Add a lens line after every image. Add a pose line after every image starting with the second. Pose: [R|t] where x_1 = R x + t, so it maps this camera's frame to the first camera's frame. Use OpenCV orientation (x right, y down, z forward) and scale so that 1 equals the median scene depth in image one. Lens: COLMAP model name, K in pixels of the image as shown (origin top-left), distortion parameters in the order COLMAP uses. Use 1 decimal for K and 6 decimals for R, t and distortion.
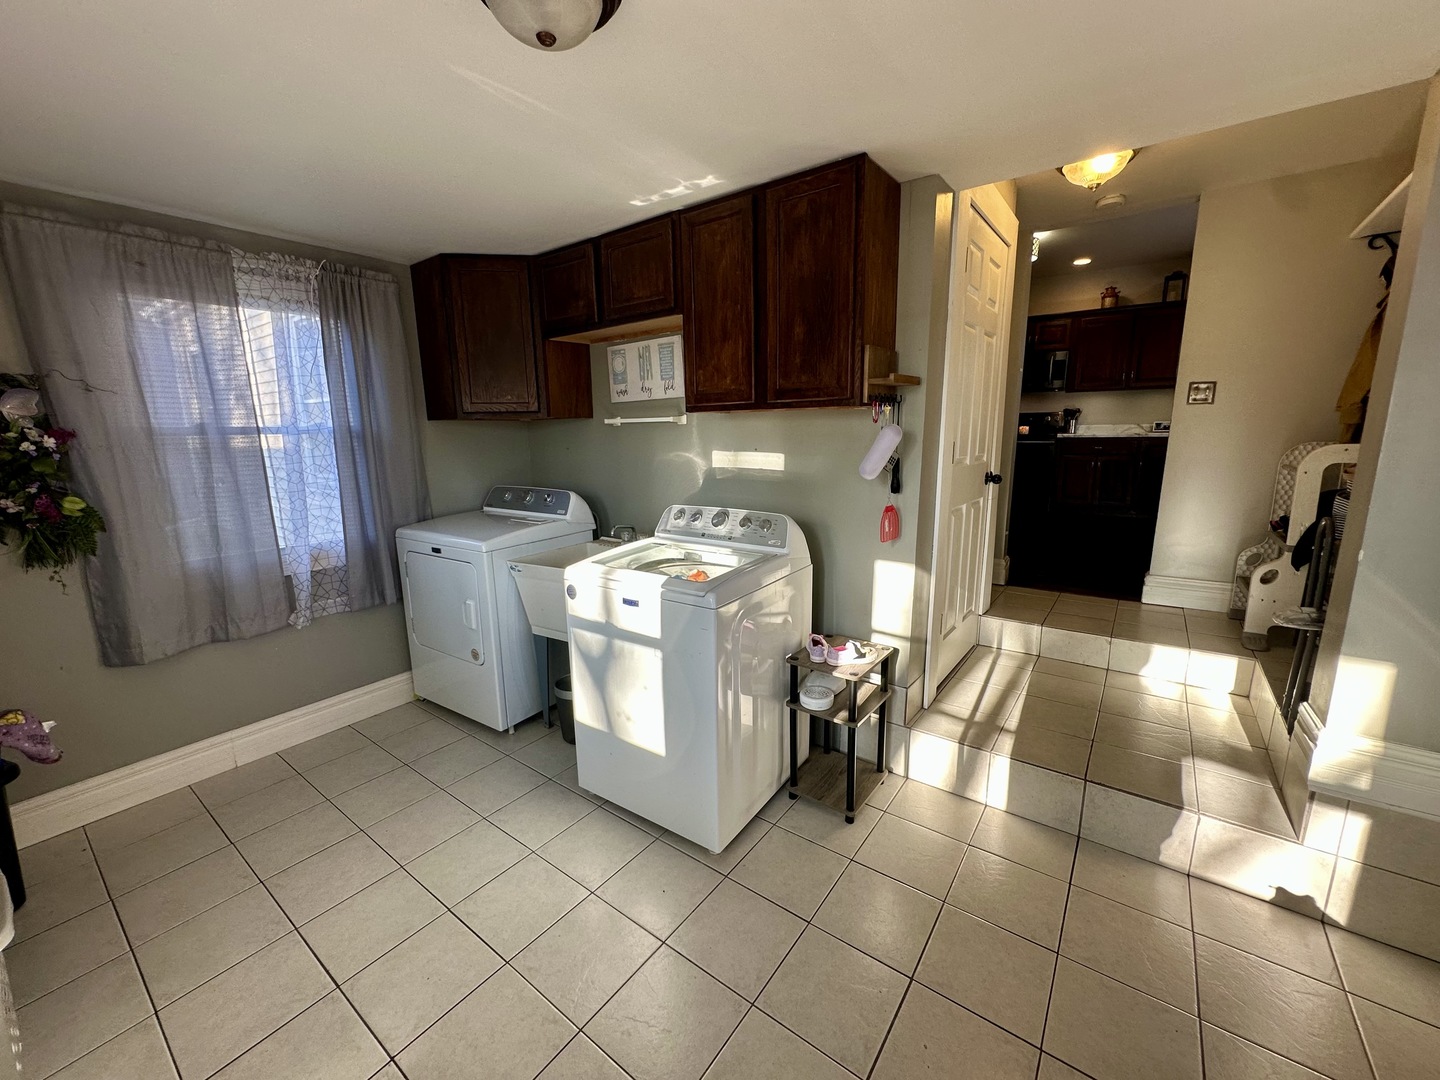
lens RADIAL K [[577.1, 0, 720.8], [0, 577.1, 539.2], [0, 0, 1]] dist [-0.002983, -0.000175]
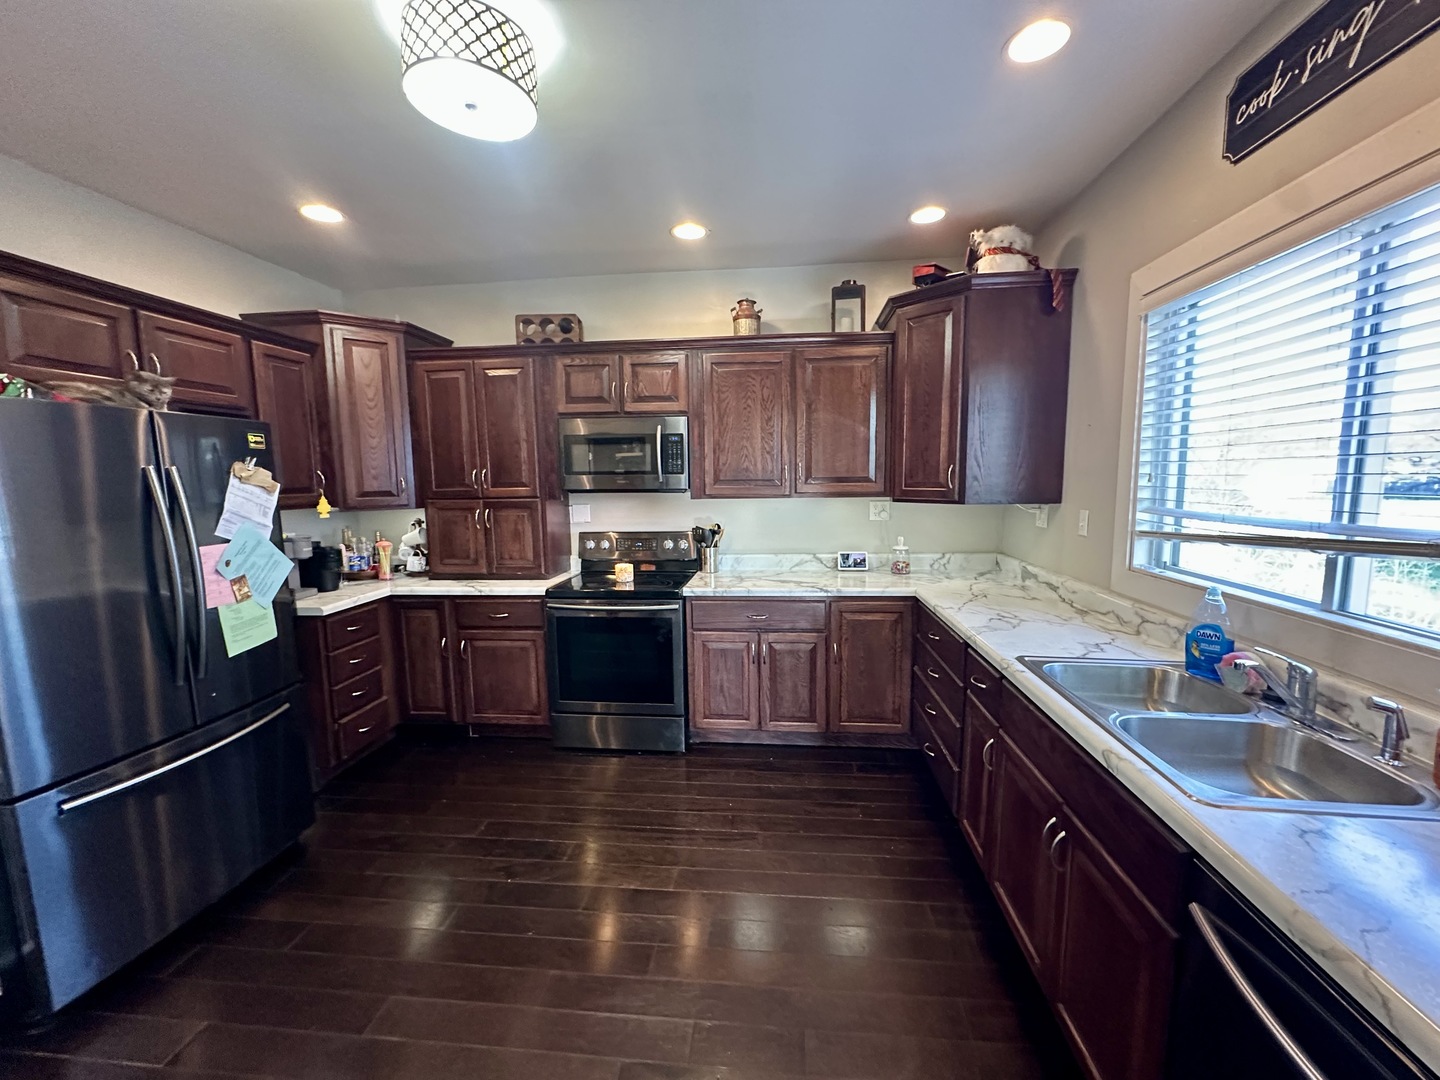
lens RADIAL K [[577.1, 0, 721.5], [0, 577.1, 542.6], [0, 0, 1]] dist [-0.002983, -0.000175]
pose [[0.857690, -0.059884, 0.510668, 0.374833], [0.105375, 0.992585, -0.060586, -0.189470], [-0.503253, 0.105775, 0.857641, 0.580255]]
